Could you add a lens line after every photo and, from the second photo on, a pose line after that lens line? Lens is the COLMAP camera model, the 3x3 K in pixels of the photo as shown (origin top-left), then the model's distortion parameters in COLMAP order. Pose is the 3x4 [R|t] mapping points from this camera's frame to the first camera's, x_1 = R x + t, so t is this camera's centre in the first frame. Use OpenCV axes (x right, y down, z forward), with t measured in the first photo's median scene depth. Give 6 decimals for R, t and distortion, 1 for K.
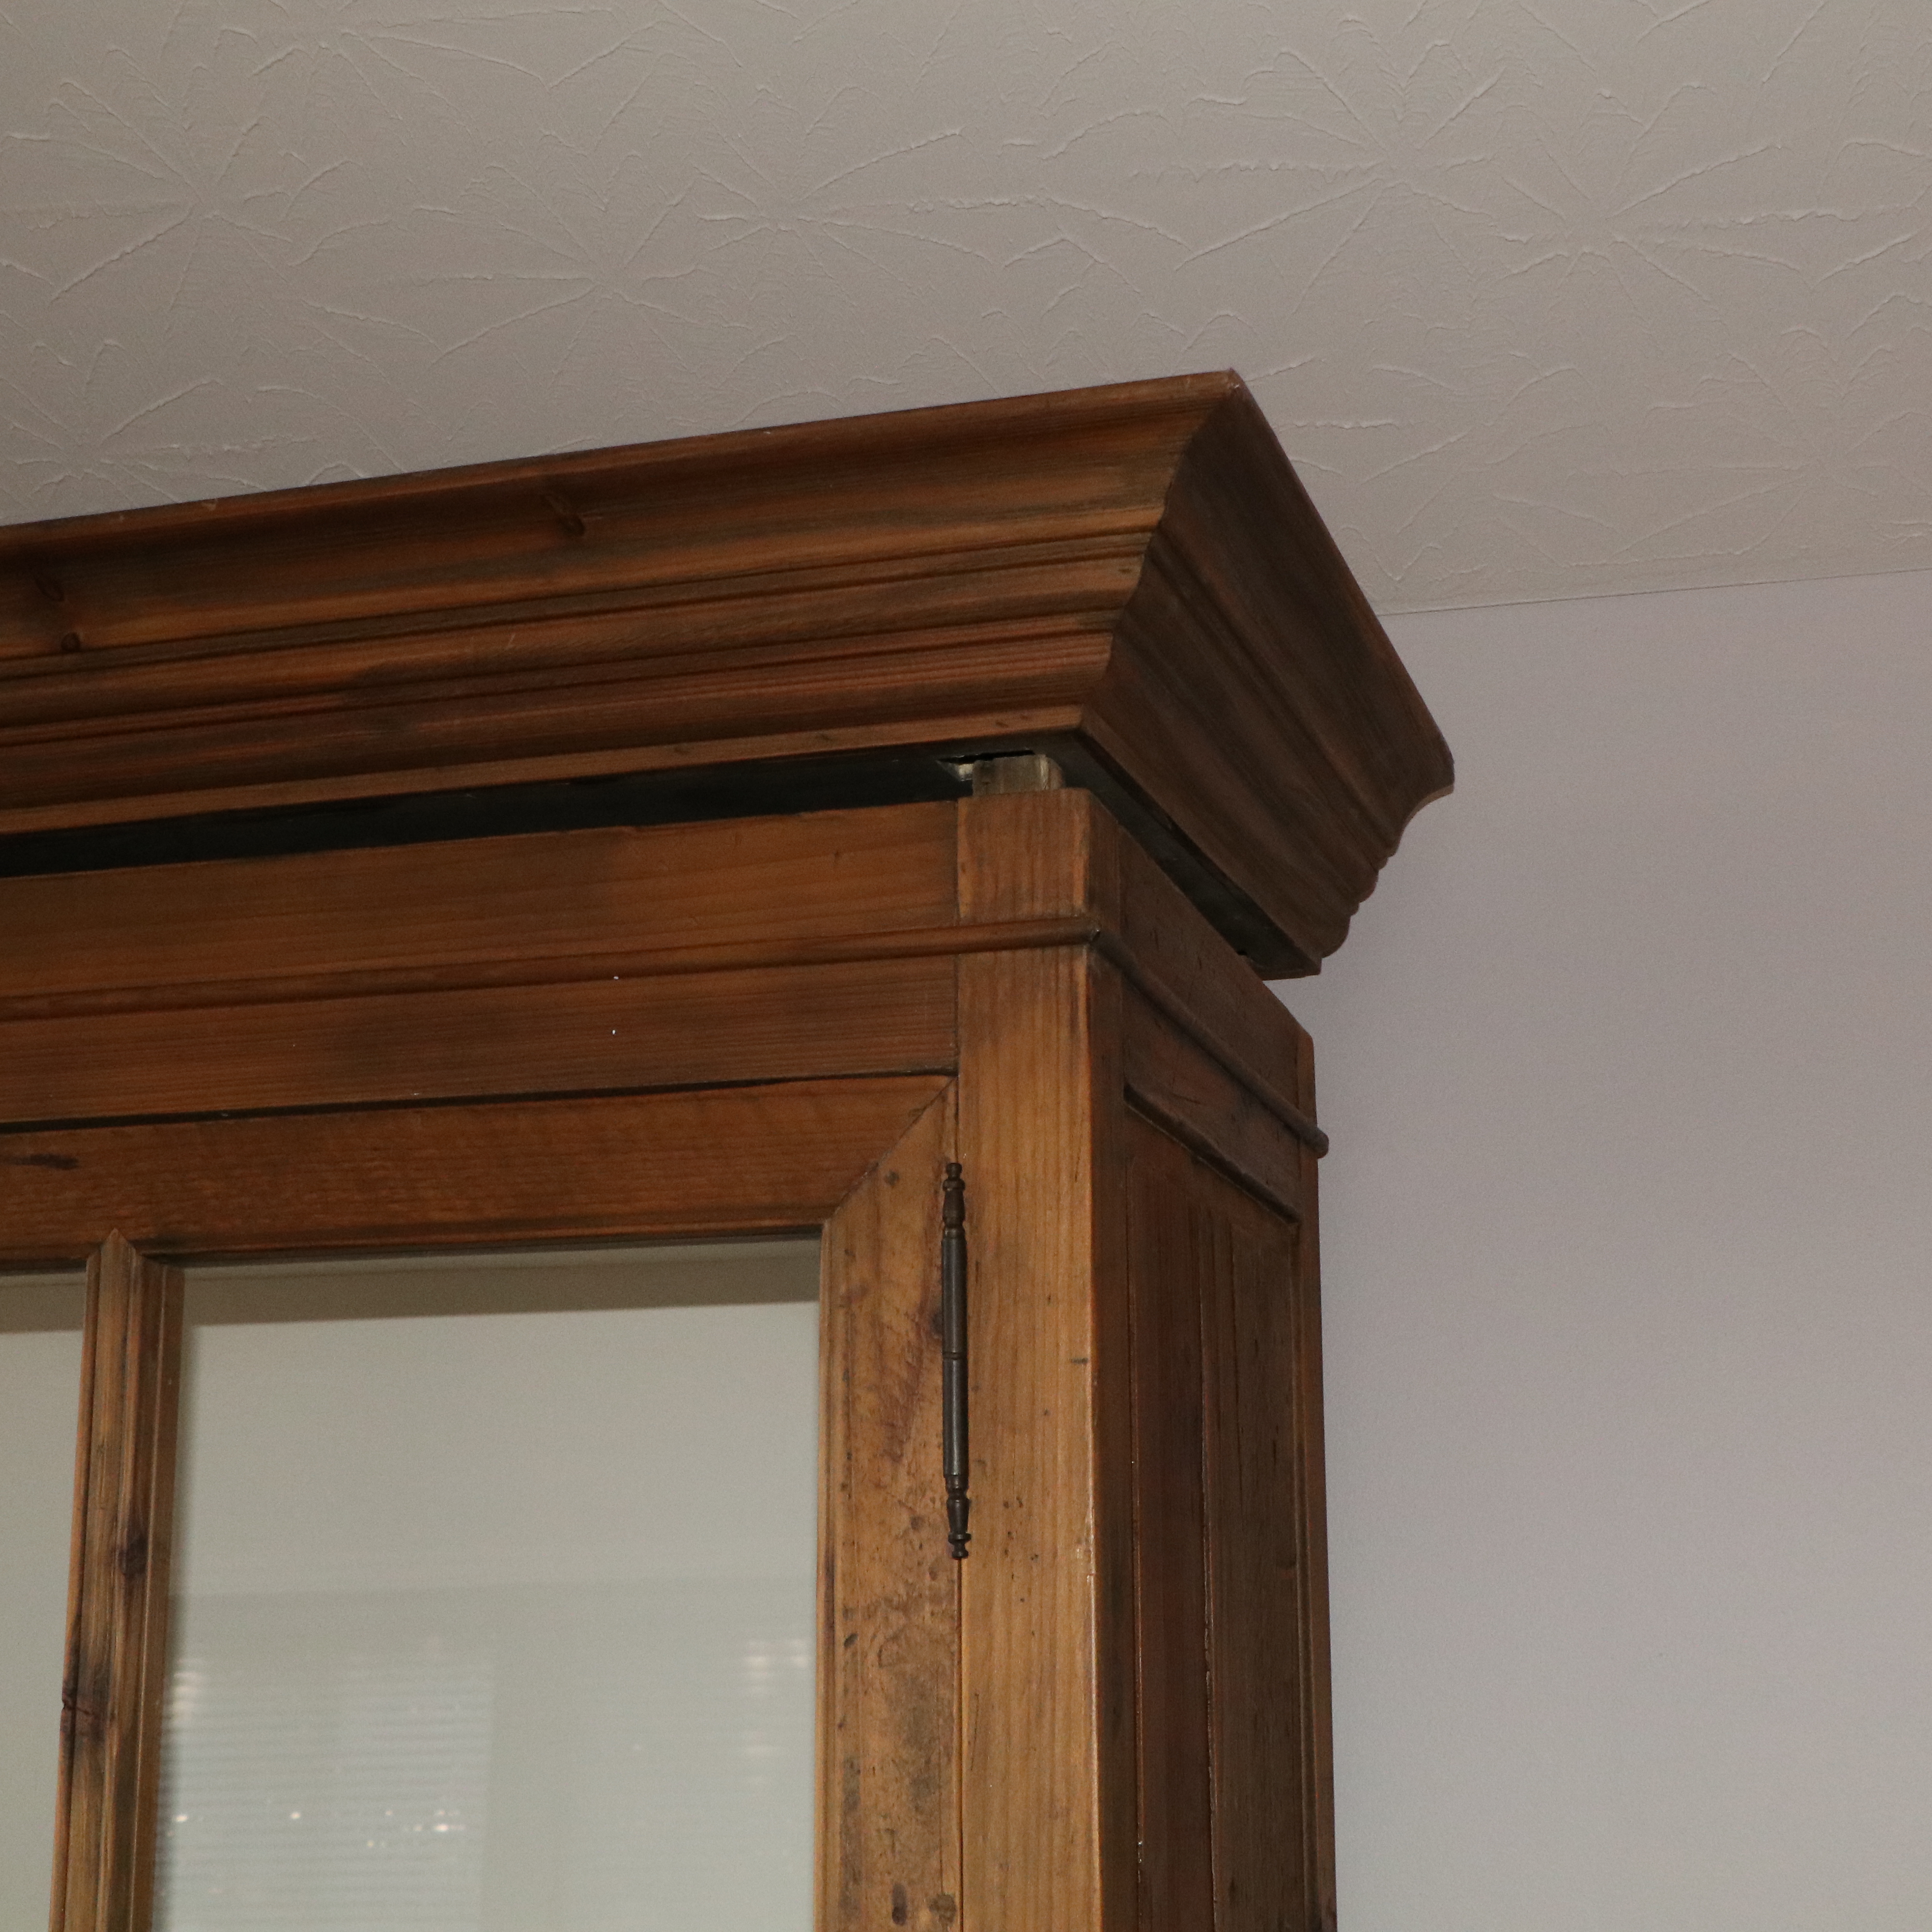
lens RADIAL K [[3233.5, 0, 964.9], [0, 3233.5, 1011.9], [0, 0, 1]] dist [-0.079253, 0.188871]
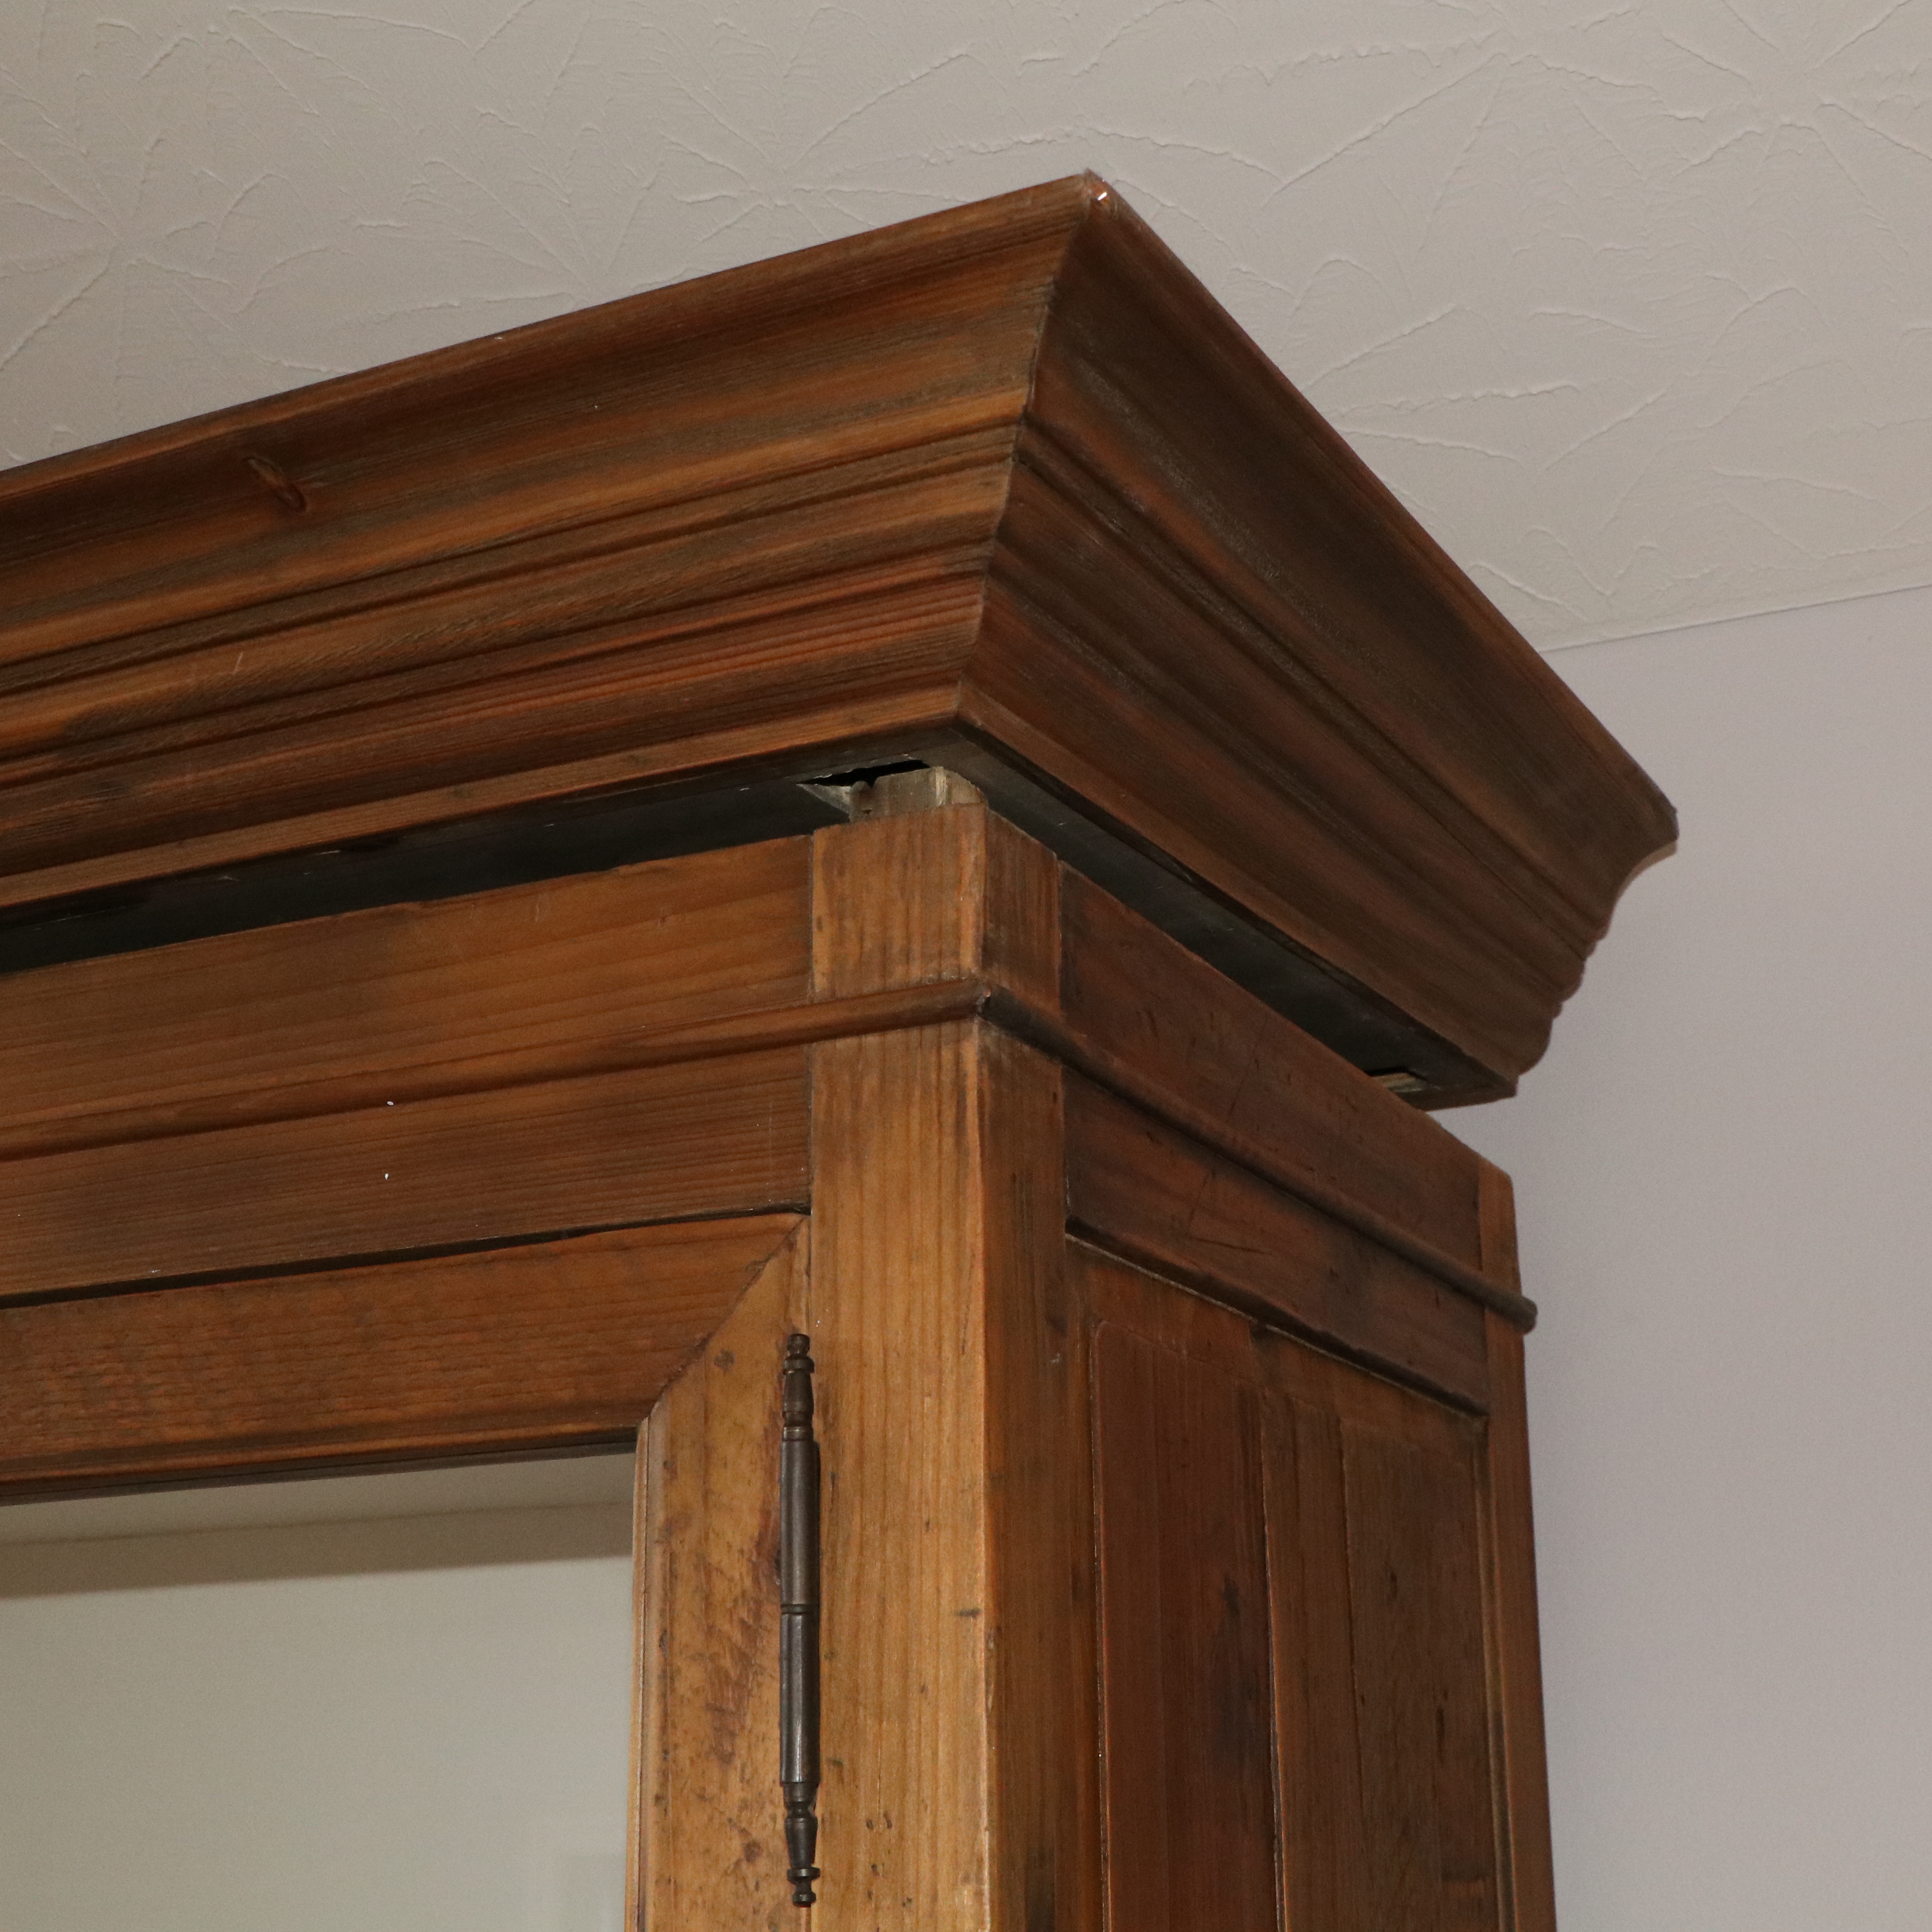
lens RADIAL K [[3233.5, 0, 964.9], [0, 3233.5, 1011.9], [0, 0, 1]] dist [-0.079253, 0.188871]
pose [[0.984911, -0.052583, -0.164878, 0.149829], [0.040197, 0.996176, -0.077579, 0.032195], [0.168327, 0.069781, 0.983258, 0.300777]]
